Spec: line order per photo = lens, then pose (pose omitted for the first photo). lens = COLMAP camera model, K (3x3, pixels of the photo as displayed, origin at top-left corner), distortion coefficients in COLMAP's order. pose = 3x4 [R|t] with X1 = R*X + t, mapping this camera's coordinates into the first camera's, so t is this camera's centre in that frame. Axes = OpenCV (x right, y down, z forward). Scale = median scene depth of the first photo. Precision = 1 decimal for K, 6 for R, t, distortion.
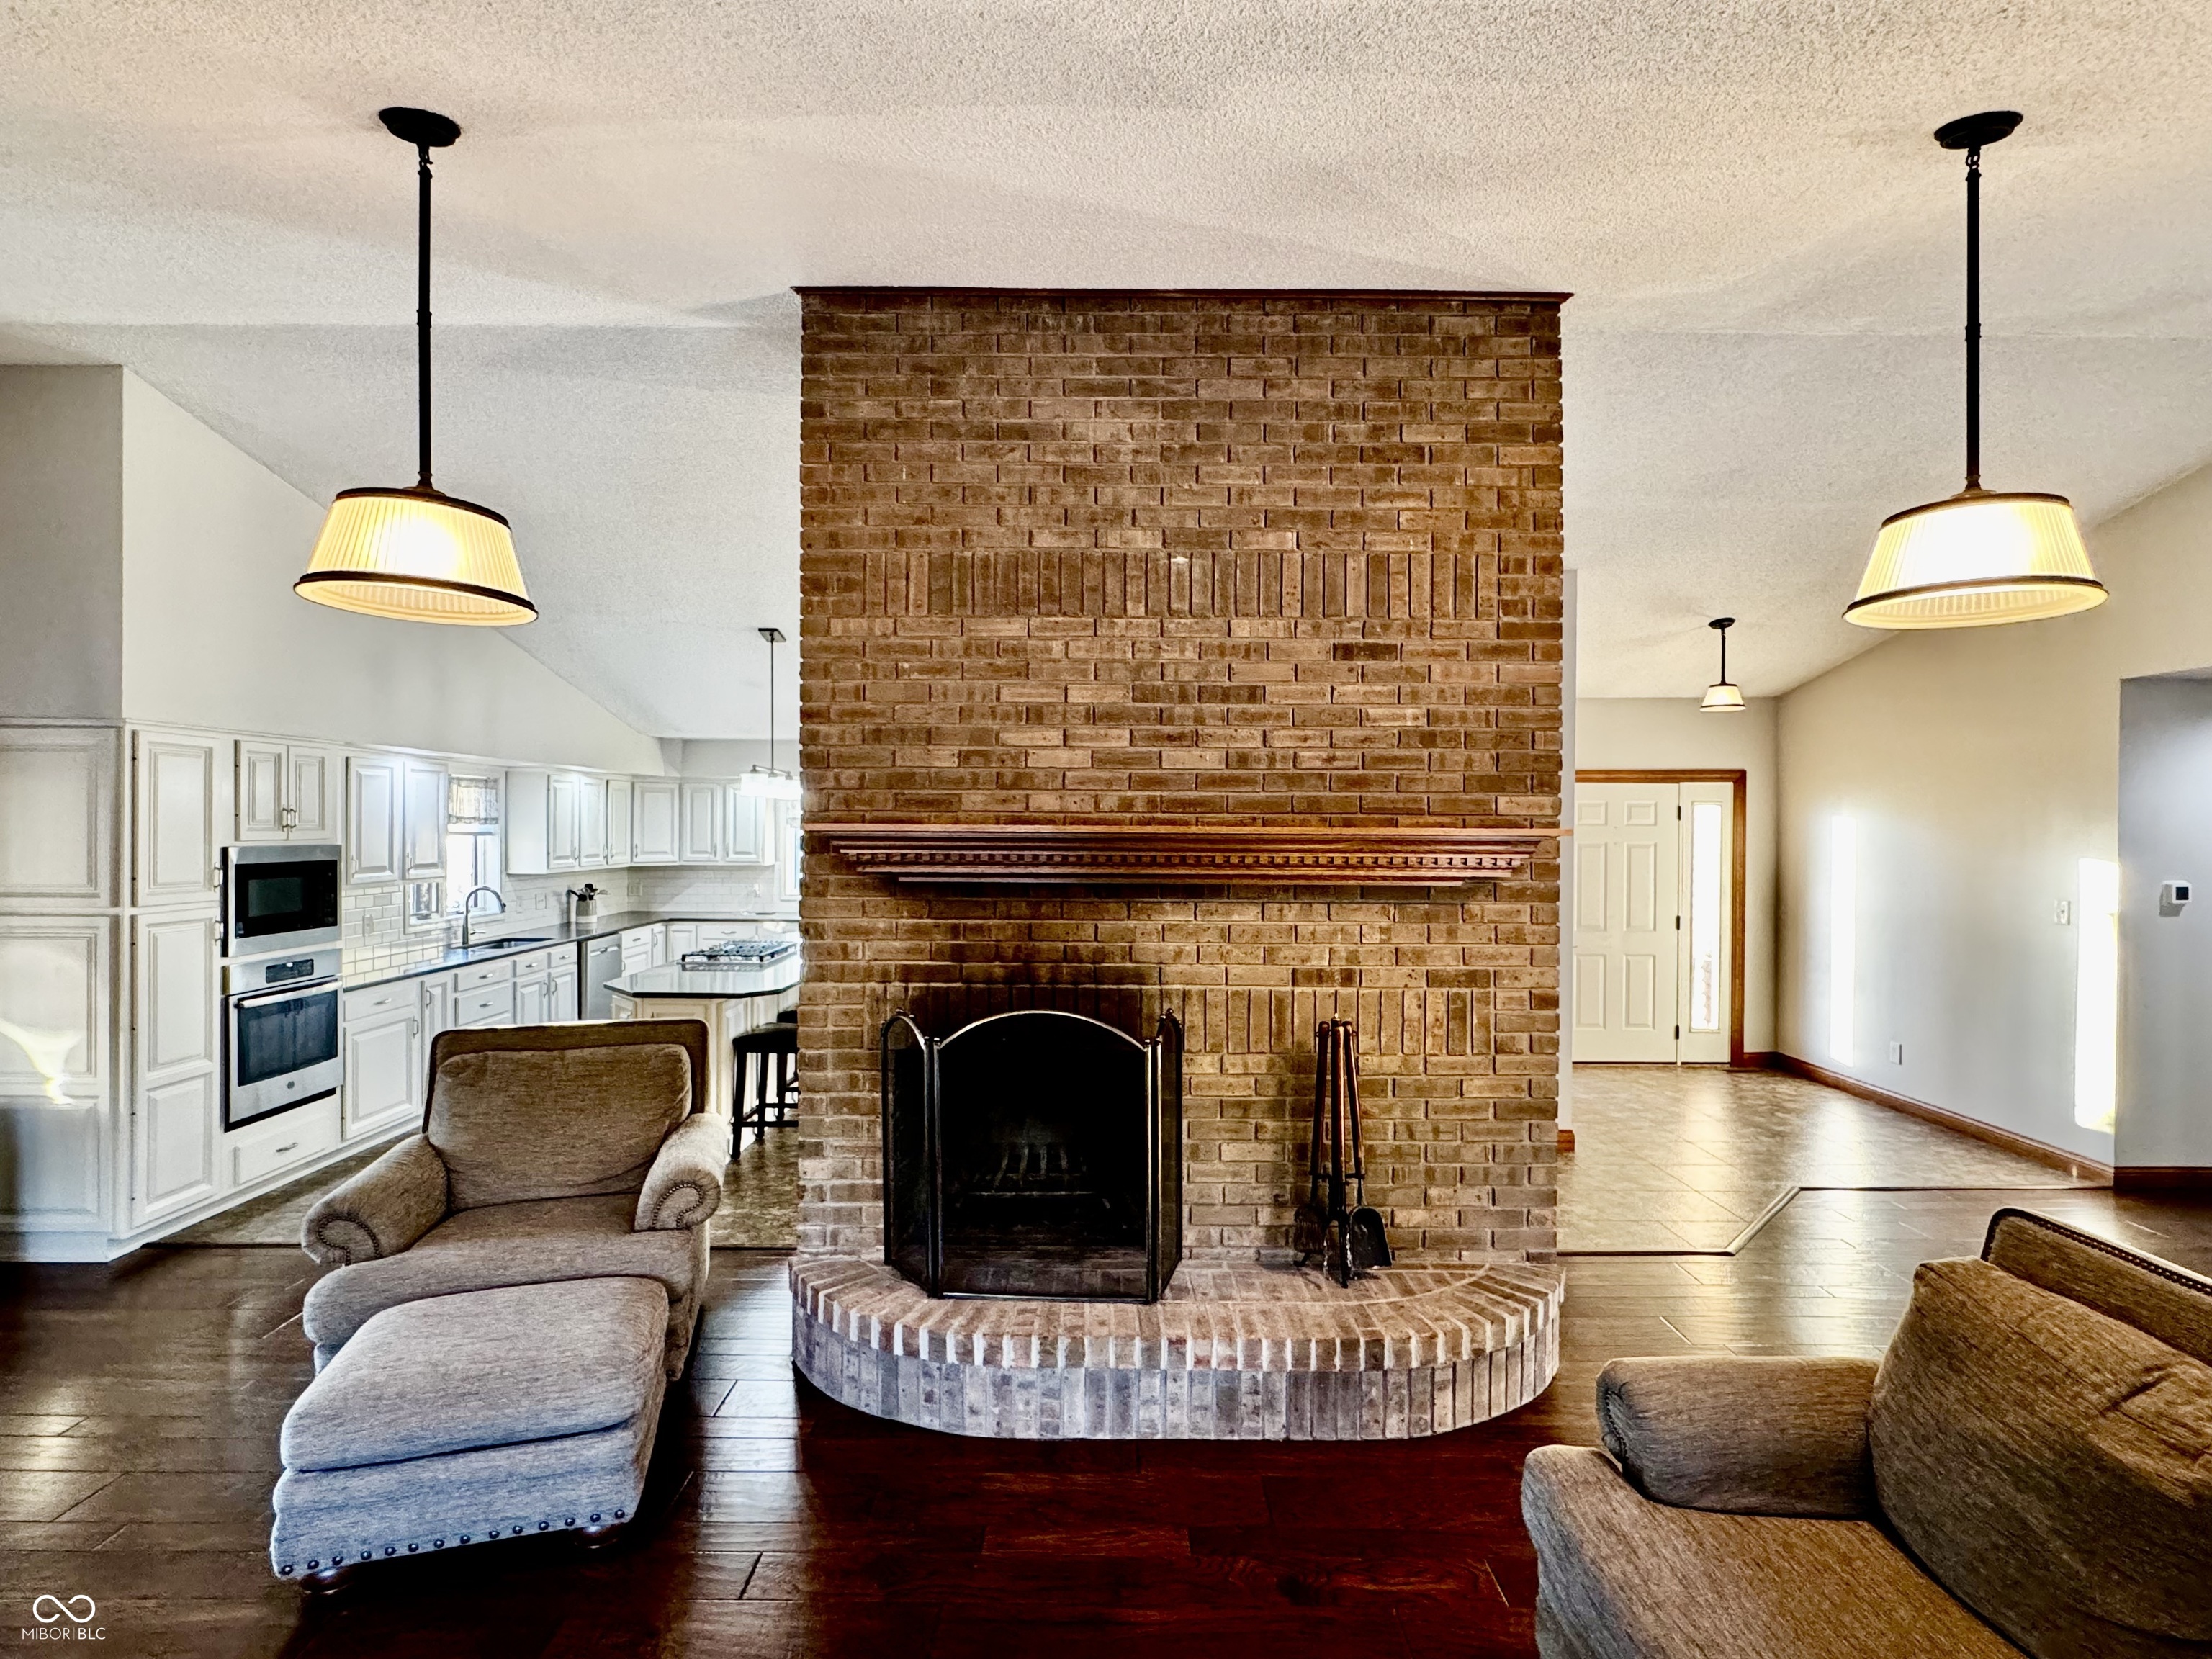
lens RADIAL K [[1054.4, 0, 1101.6], [0, 1054.4, 831.7], [0, 0, 1]] dist [0.000155, -0.000800]
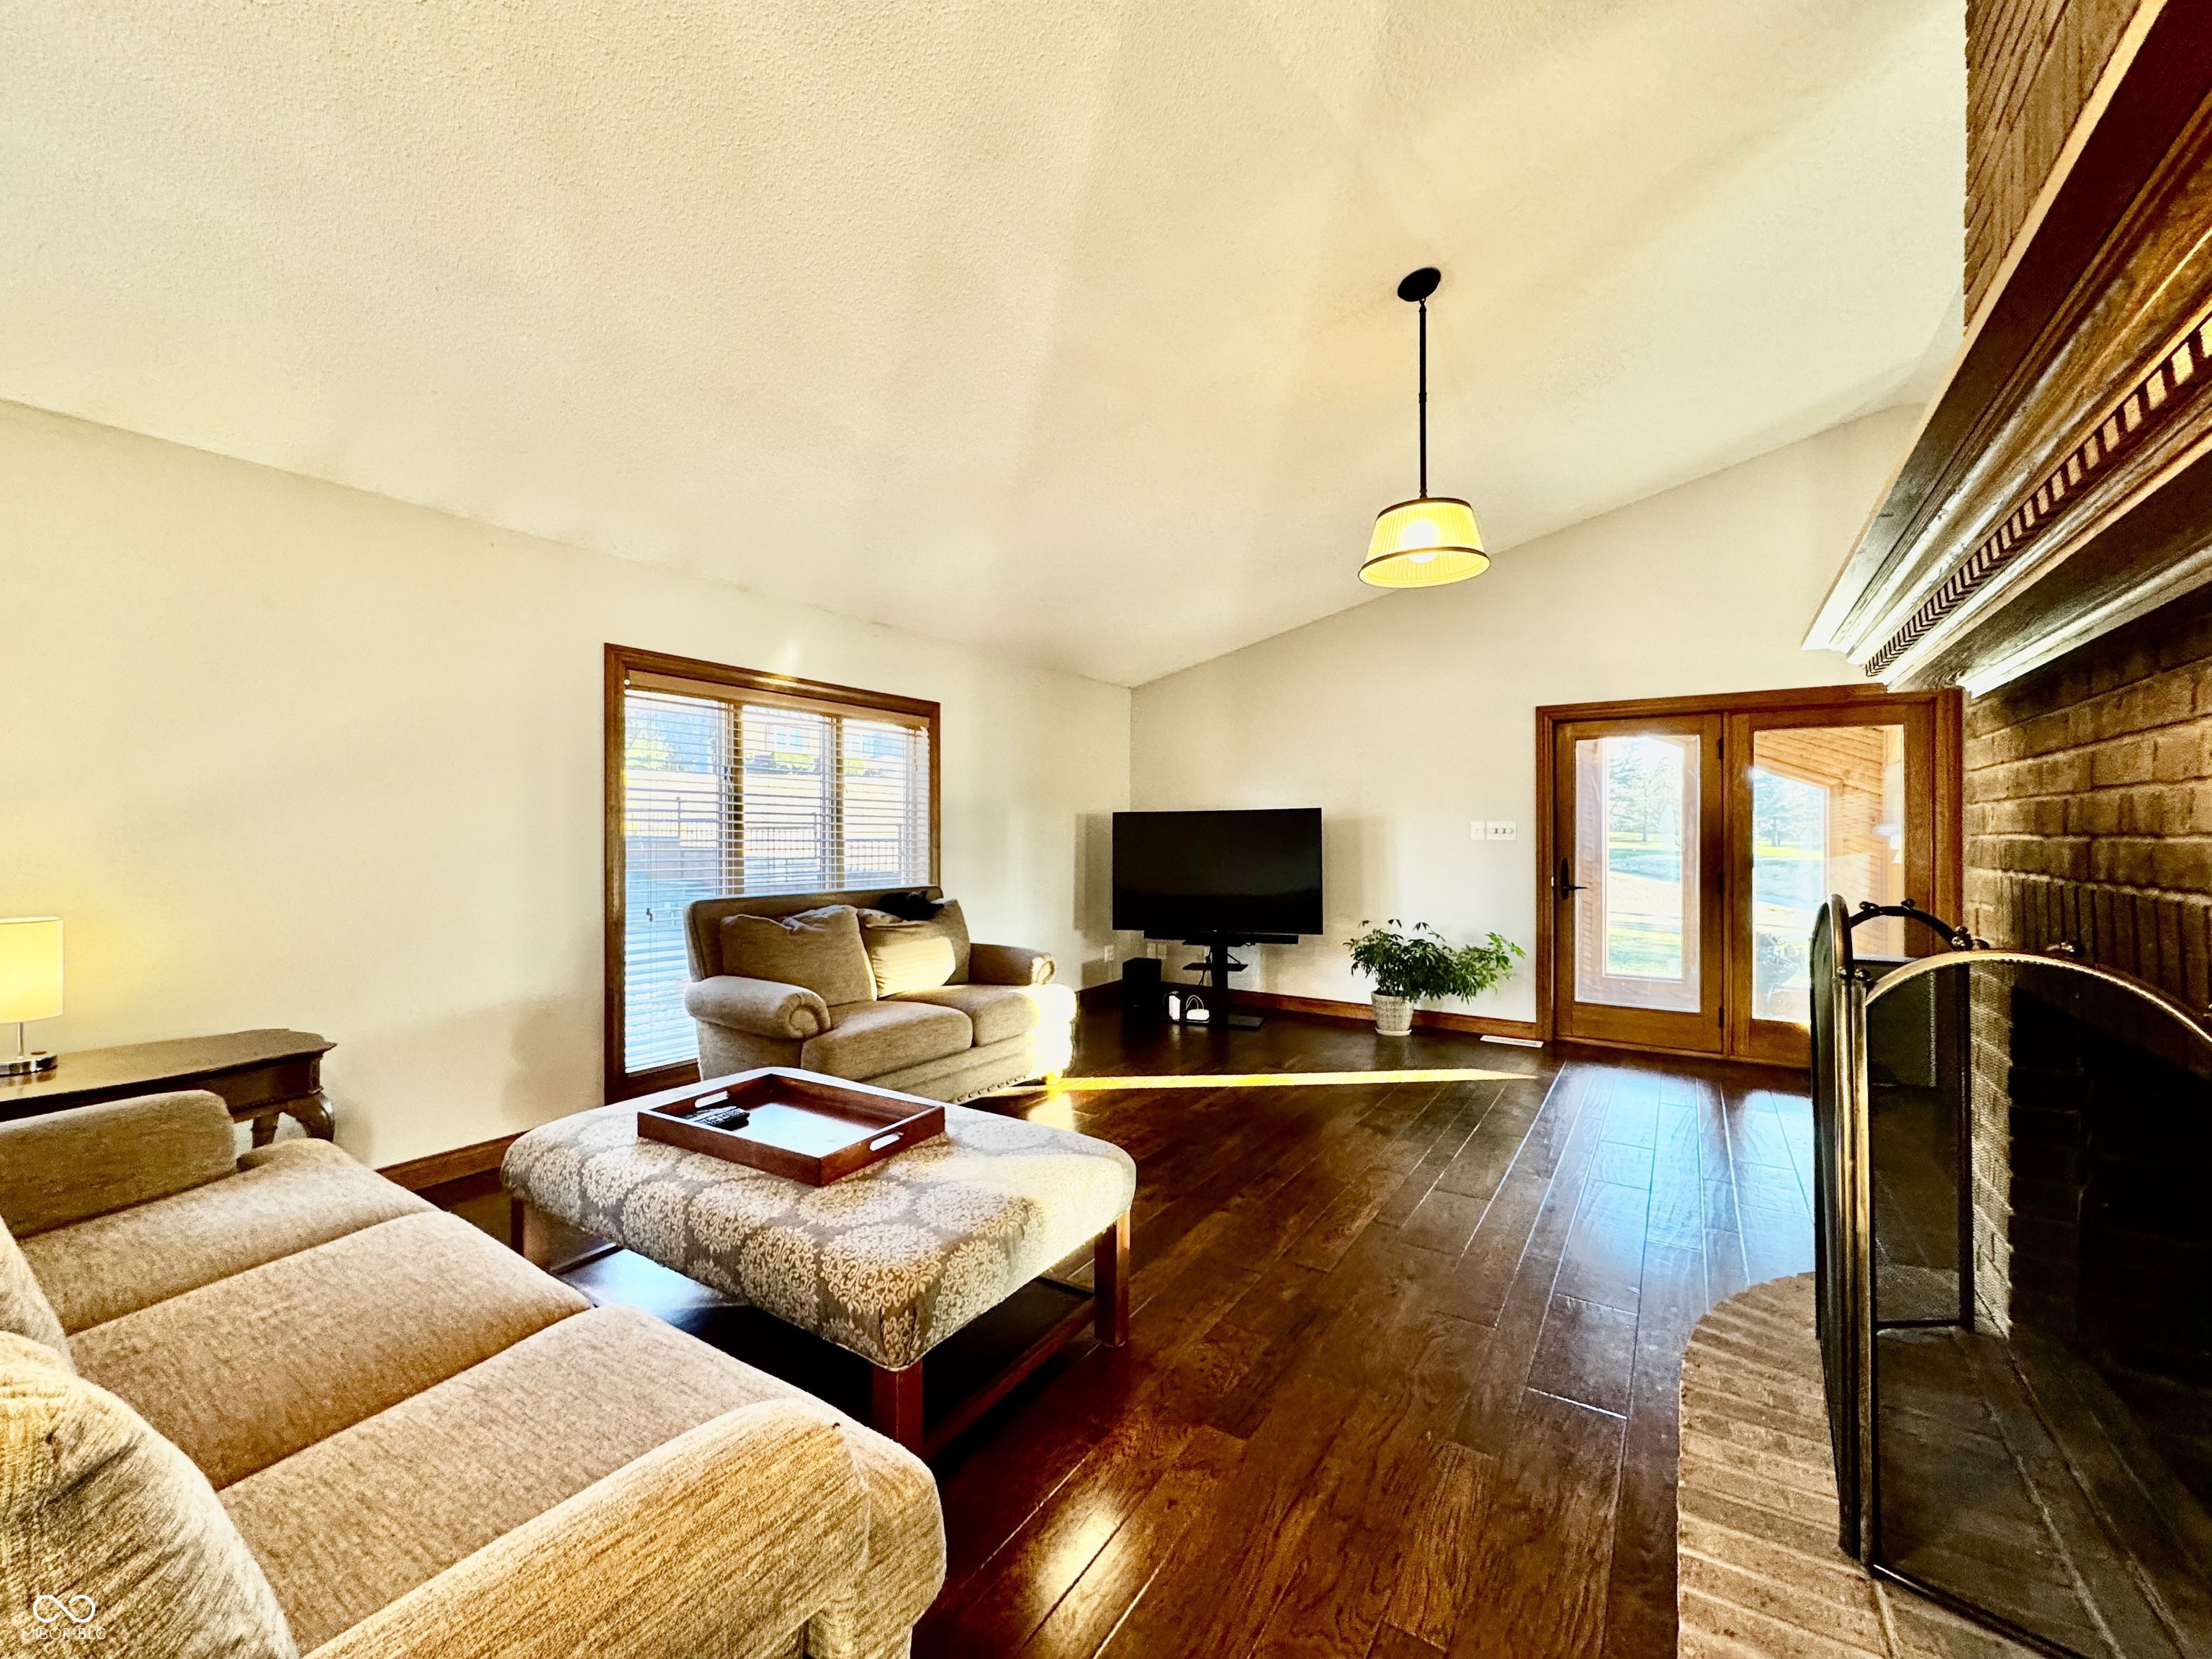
lens RADIAL K [[885.3, 0, 1102.4], [0, 885.3, 829.5], [0, 0, 1]] dist [-0.000152, 0.000257]
pose [[-0.548852, -0.010854, -0.835849, 0.492575], [-0.009377, 0.999933, -0.006827, 0.127982], [0.835867, 0.004090, -0.548917, 0.848397]]
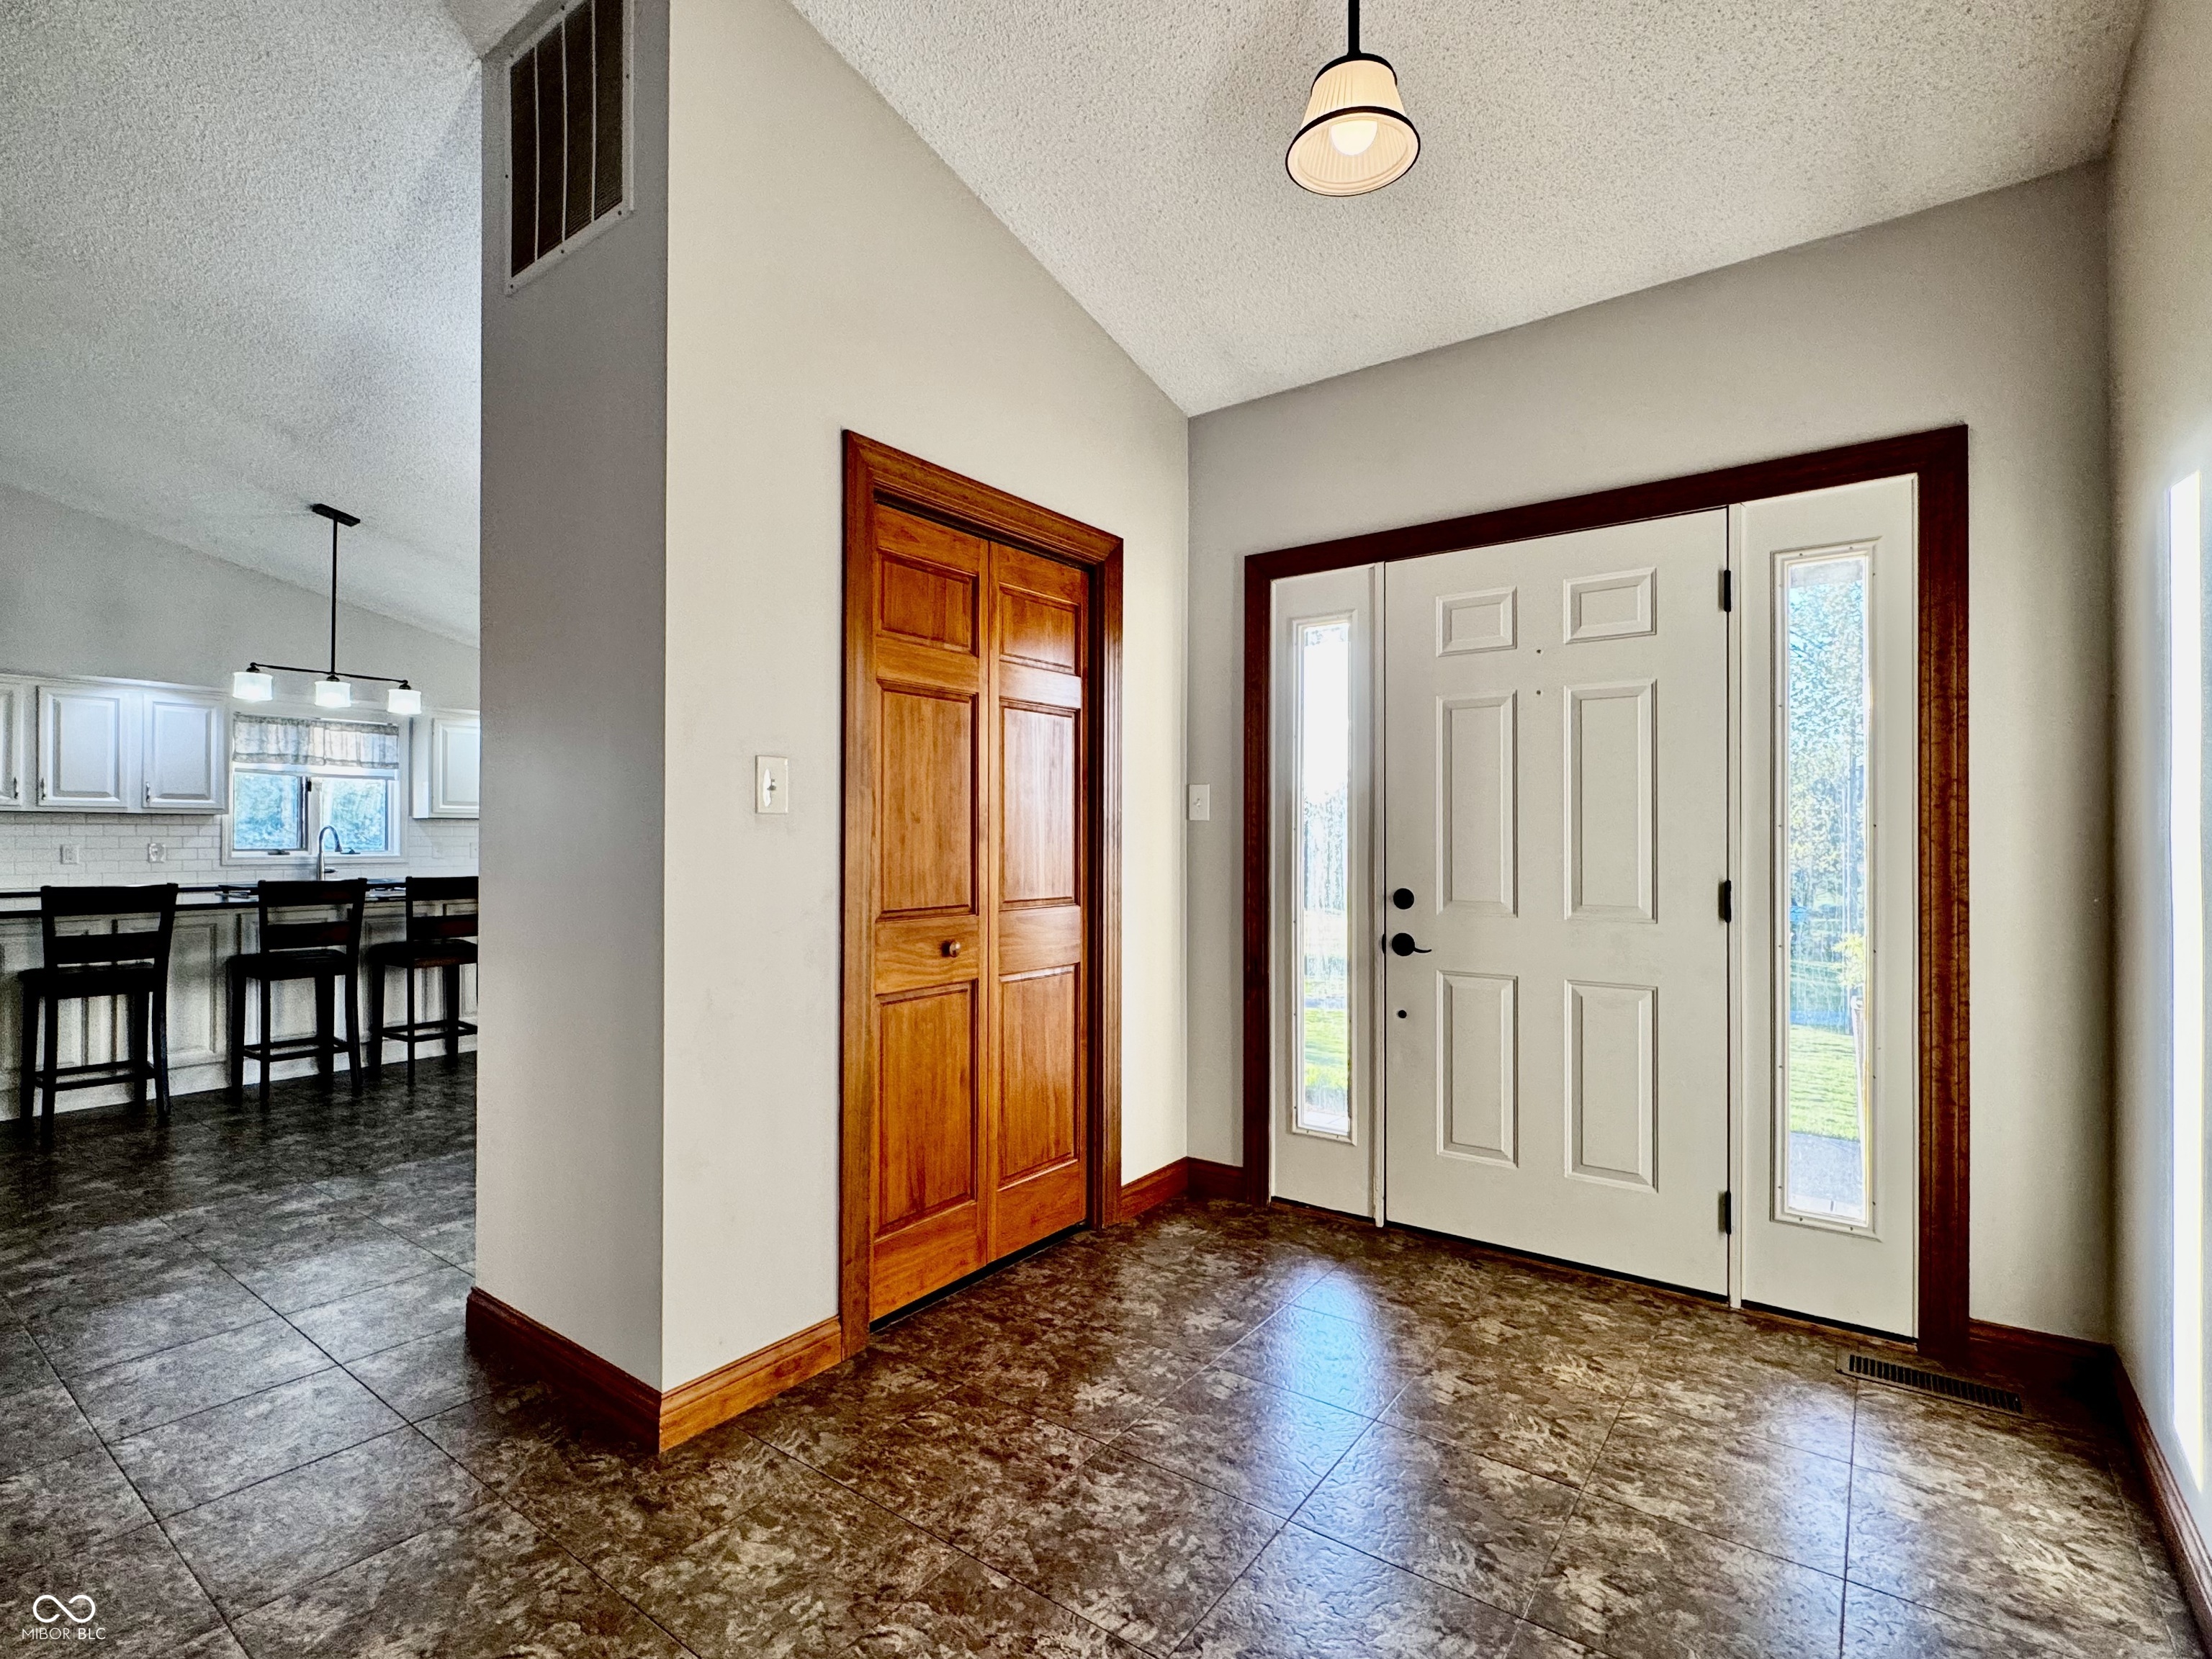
lens RADIAL K [[1054.4, 0, 1101.6], [0, 1054.4, 831.7], [0, 0, 1]] dist [0.000155, -0.000800]
pose [[0.805214, -0.007593, -0.592936, 1.317322], [-0.001377, 0.999891, -0.014676, 0.153026], [0.592983, 0.012634, 0.805116, 1.325059]]
